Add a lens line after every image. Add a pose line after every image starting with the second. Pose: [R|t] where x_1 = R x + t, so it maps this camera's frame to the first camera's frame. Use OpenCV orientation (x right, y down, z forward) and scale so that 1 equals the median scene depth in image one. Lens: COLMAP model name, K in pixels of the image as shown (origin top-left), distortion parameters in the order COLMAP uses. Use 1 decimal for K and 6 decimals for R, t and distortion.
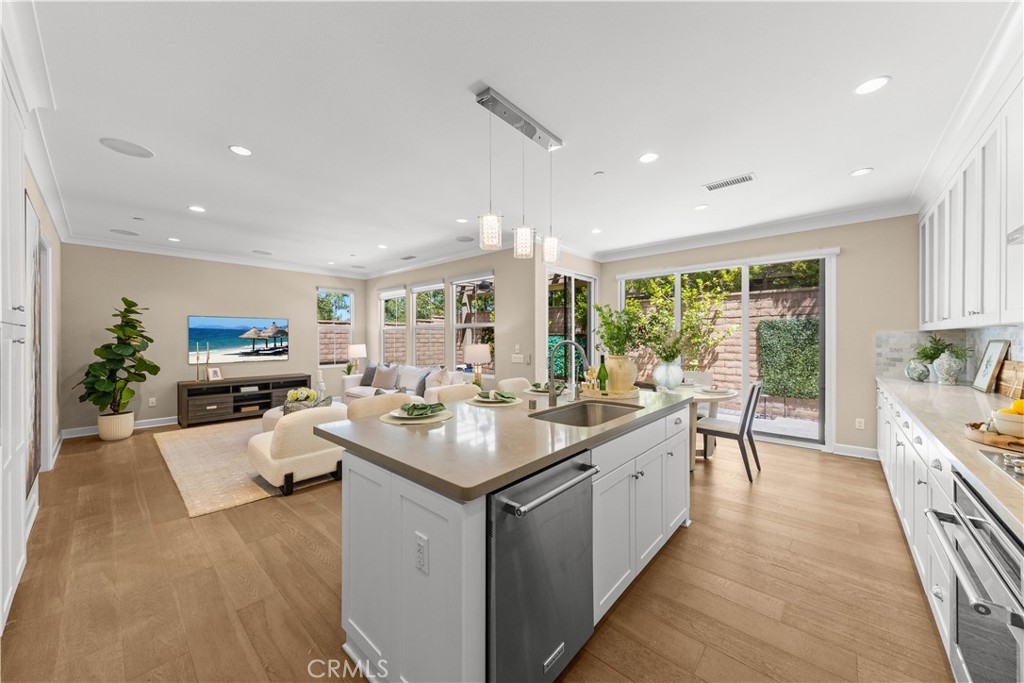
lens RADIAL K [[362.3, 0, 501.2], [0, 362.3, 338.2], [0, 0, 1]] dist [0.012947, 0.000026]
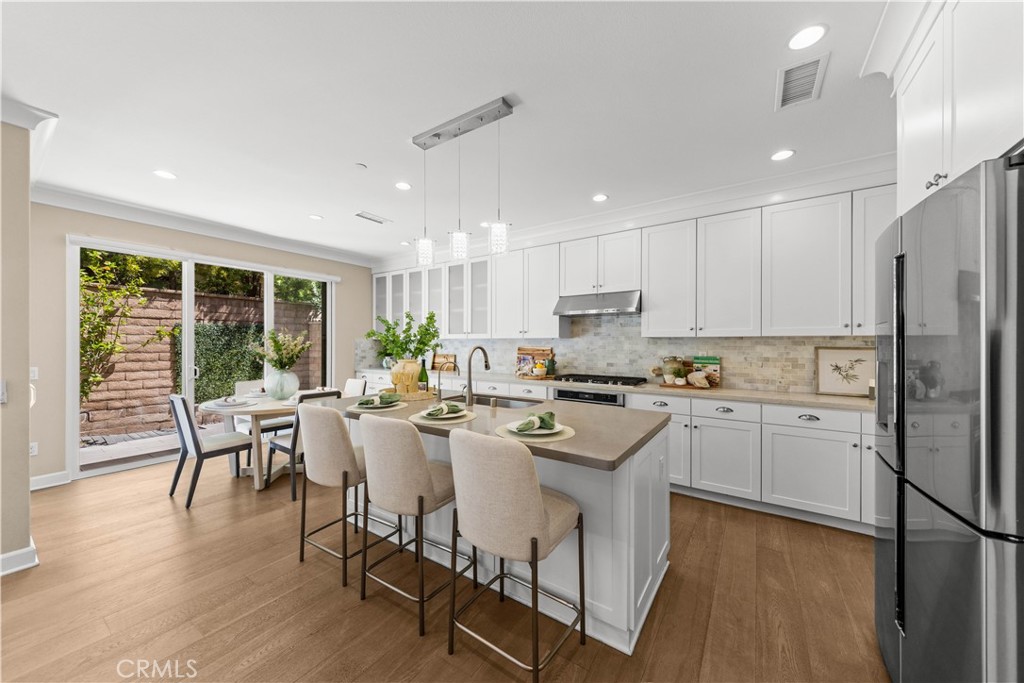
lens RADIAL K [[364.6, 0, 509.0], [0, 364.6, 344.6], [0, 0, 1]] dist [0.013499, -0.000069]
pose [[-0.140991, -0.000036, 0.990011, -0.359781], [-0.002517, 0.999997, -0.000322, 0.001654], [-0.990008, -0.002538, -0.140990, 0.386147]]
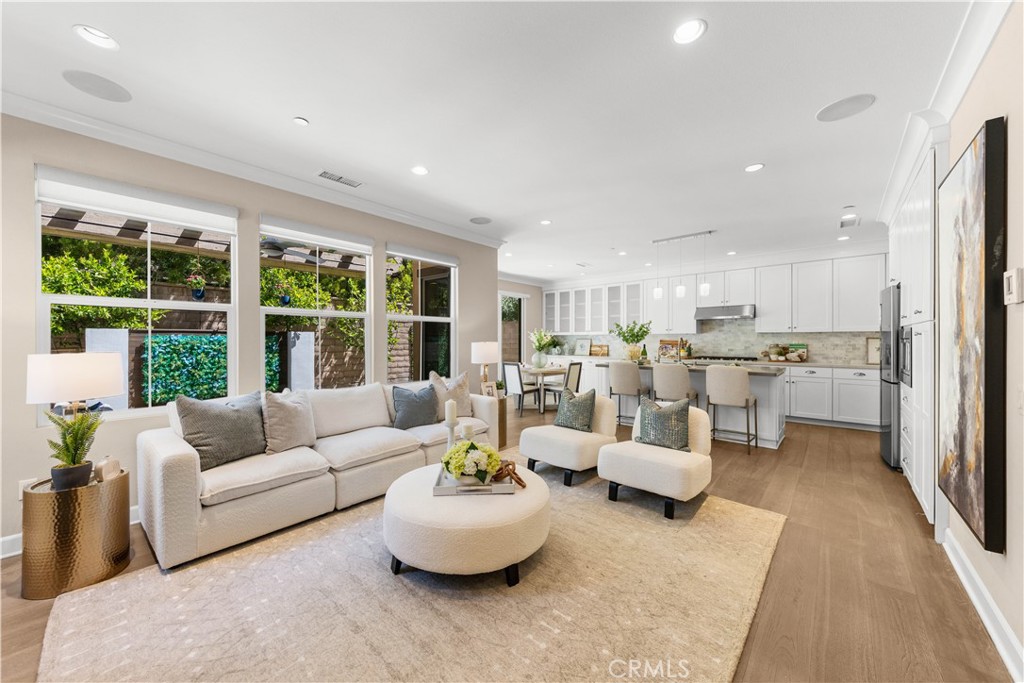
lens RADIAL K [[368.4, 0, 506.0], [0, 368.4, 342.6], [0, 0, 1]] dist [-0.001597, -0.000205]
pose [[-0.006530, -0.001813, 0.999977, -0.816230], [-0.000510, 0.999998, 0.001810, 0.014761], [-0.999979, -0.000498, -0.006531, 0.787978]]
